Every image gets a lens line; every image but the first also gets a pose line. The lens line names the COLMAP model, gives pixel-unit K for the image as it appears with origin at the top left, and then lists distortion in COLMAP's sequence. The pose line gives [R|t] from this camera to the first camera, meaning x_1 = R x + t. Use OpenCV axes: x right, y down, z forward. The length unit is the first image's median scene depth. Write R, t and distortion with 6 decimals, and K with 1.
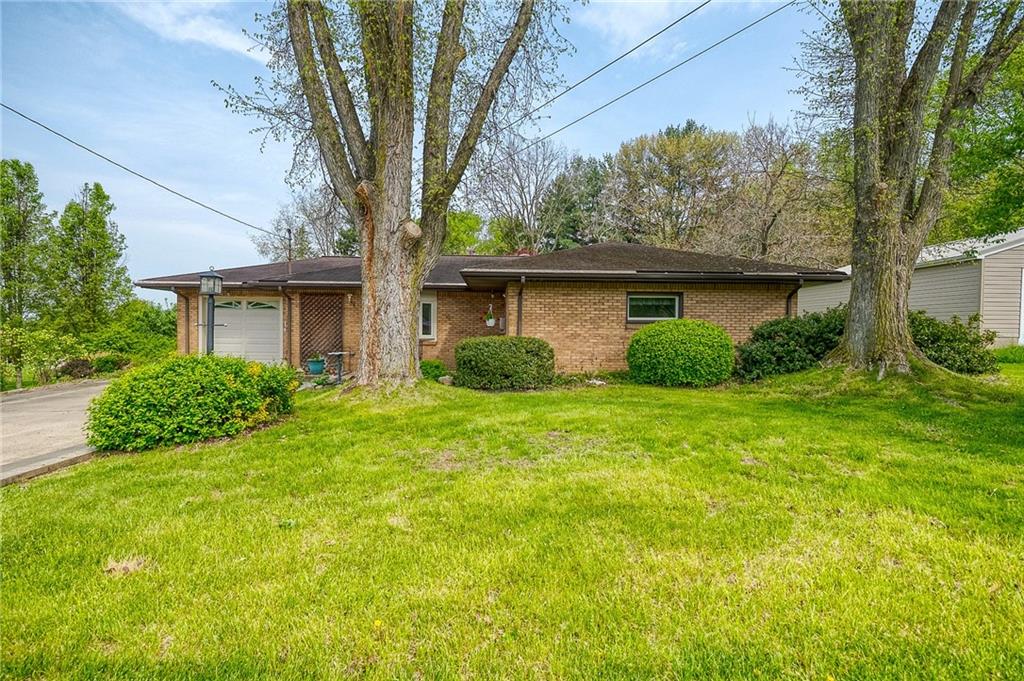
lens RADIAL K [[507.6, 0, 512.1], [0, 507.6, 337.7], [0, 0, 1]] dist [0.003794, 0.000206]
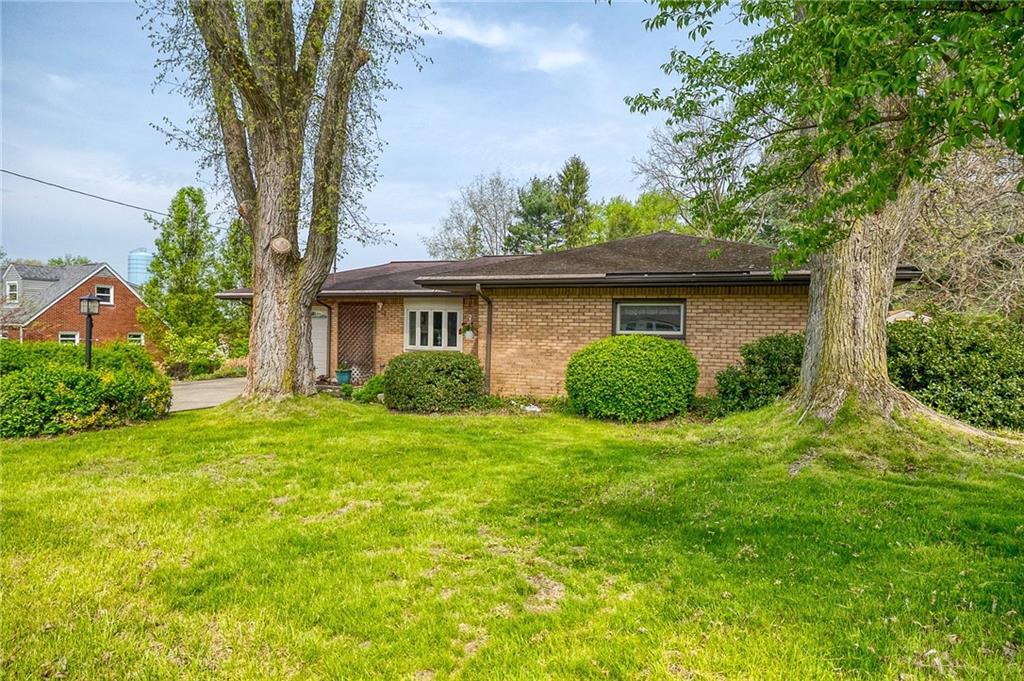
lens RADIAL K [[611.9, 0, 512.2], [0, 611.9, 340.4], [0, 0, 1]] dist [-0.008008, -0.001026]
pose [[0.920310, 0.013039, -0.390972, 0.460982], [-0.015942, 0.999864, -0.004181, -0.018069], [0.390865, 0.010080, 0.920393, 0.044208]]
